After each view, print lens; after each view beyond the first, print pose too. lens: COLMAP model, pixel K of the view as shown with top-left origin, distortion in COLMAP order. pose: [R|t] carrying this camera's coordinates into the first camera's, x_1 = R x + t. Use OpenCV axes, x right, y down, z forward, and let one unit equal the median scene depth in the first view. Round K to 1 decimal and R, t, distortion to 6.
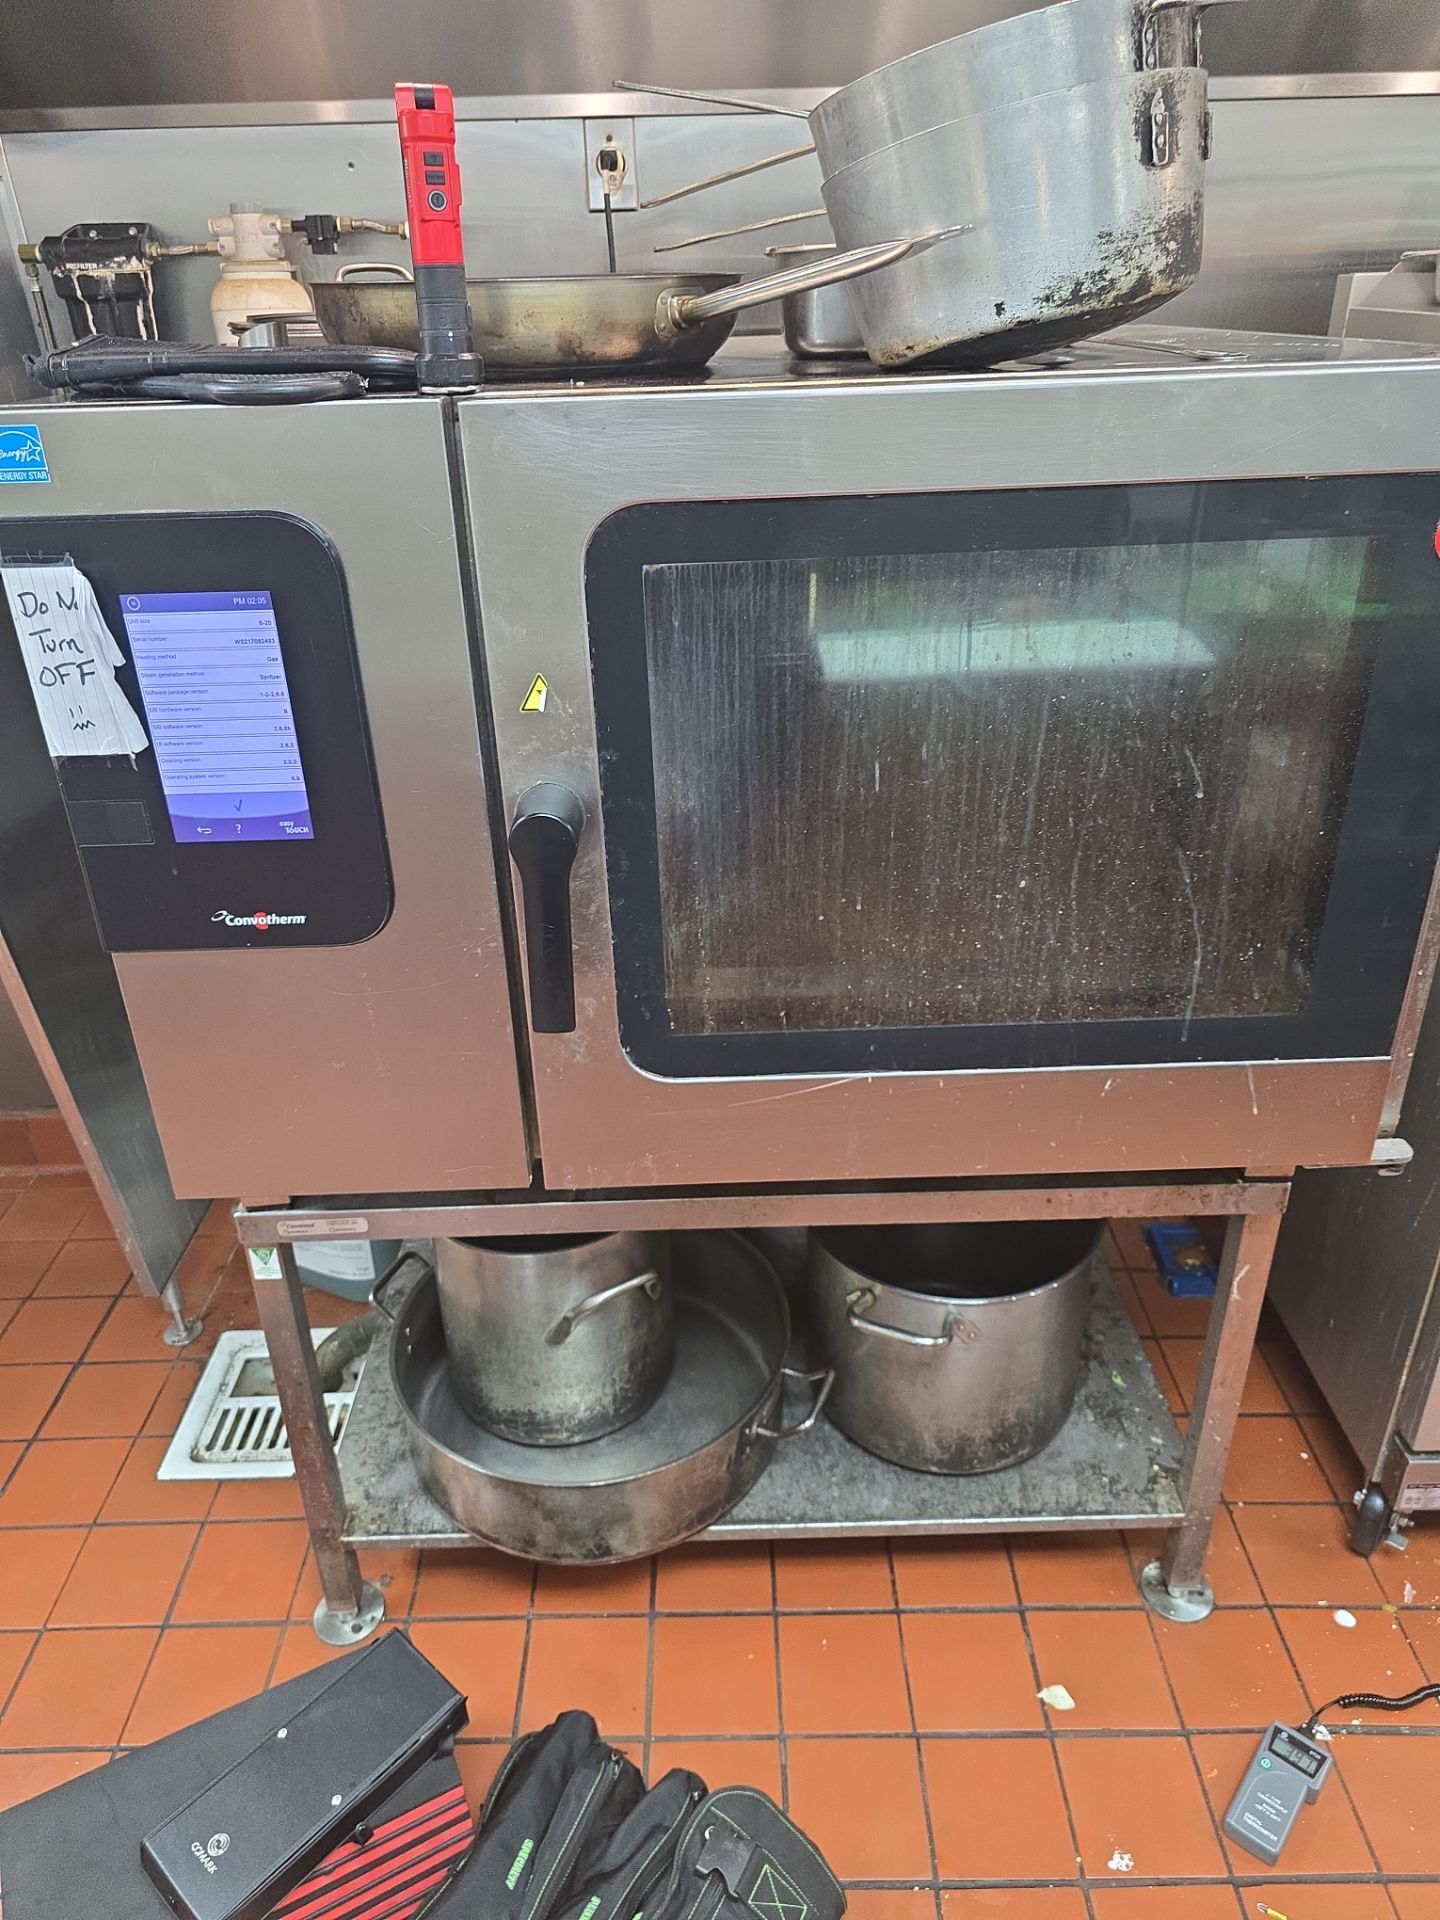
lens RADIAL K [[1311.0, 0, 718.6], [0, 1311.0, 946.6], [0, 0, 1]] dist [-0.002202, -0.000708]
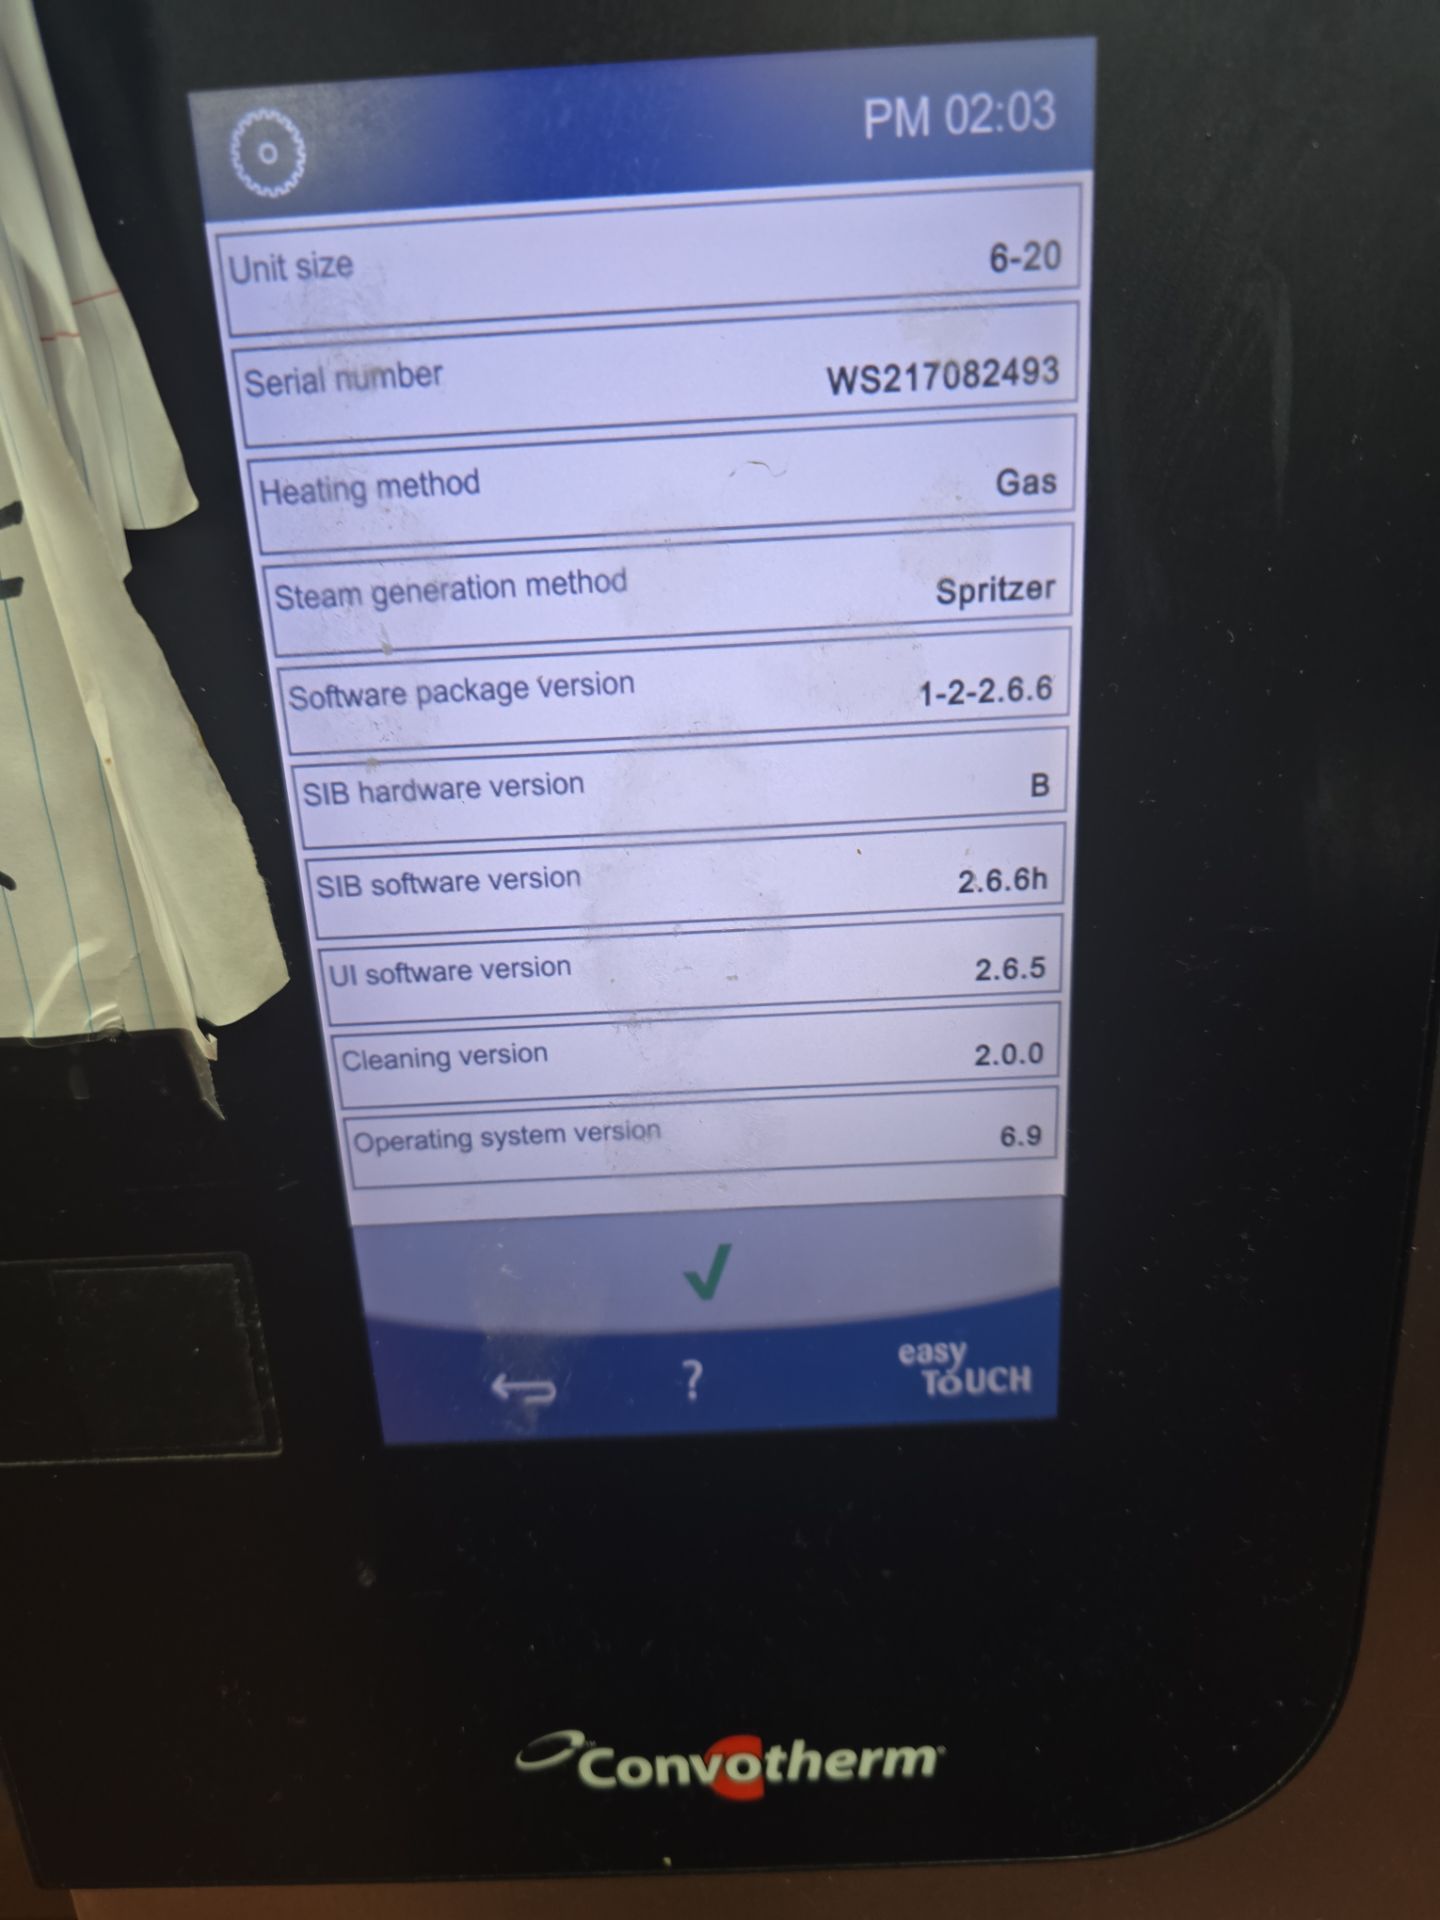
lens RADIAL K [[1235.1, 0, 720.0], [0, 1235.1, 960.0], [0, 0, 1]] dist [0.000041, -0.000308]
pose [[0.999636, -0.020645, -0.017379, -0.373684], [0.017175, 0.983455, -0.180334, -0.125165], [0.020815, 0.179970, 0.983452, 0.833932]]
